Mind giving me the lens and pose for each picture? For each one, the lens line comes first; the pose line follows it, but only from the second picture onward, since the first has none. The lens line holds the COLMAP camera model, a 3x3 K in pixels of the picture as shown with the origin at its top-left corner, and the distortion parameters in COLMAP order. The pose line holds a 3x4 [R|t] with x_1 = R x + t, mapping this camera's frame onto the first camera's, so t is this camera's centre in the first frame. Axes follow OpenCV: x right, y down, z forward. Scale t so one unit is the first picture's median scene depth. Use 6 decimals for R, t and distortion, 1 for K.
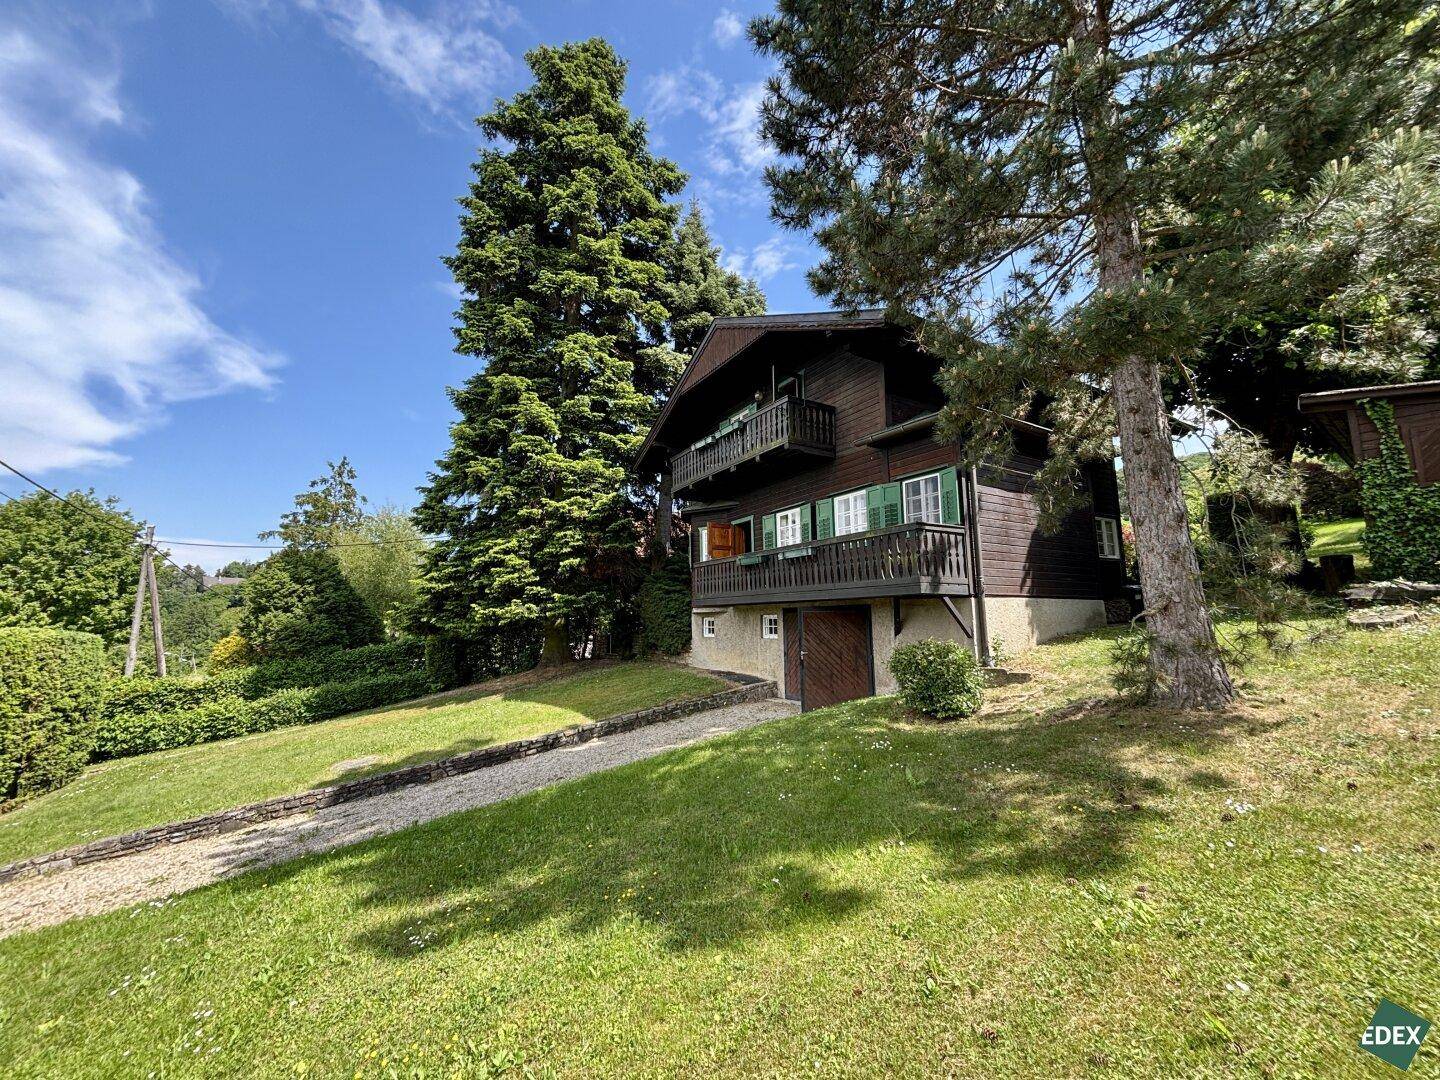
lens RADIAL K [[577.8, 0, 739.4], [0, 577.8, 531.2], [0, 0, 1]] dist [0.013345, -0.000187]
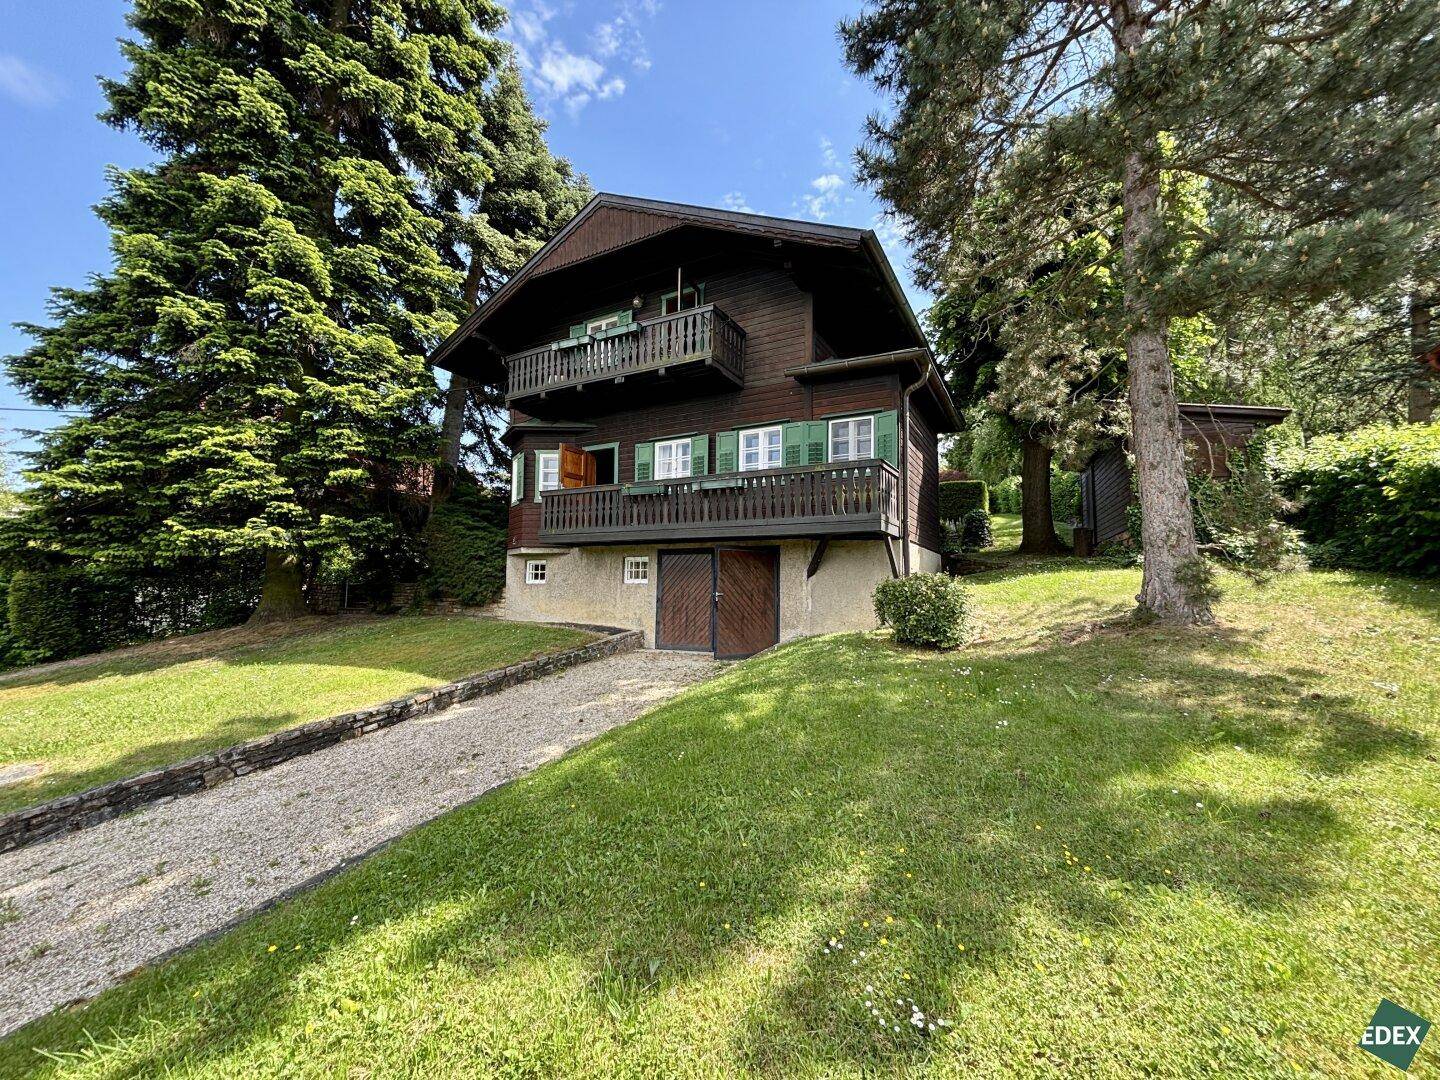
lens RADIAL K [[583.3, 0, 724.5], [0, 583.3, 532.4], [0, 0, 1]] dist [-0.000523, -0.000339]
pose [[0.878319, 0.069560, 0.472988, -0.219953], [-0.095318, 0.994974, 0.030677, 0.059898], [-0.468477, -0.072028, 0.880535, 0.142996]]
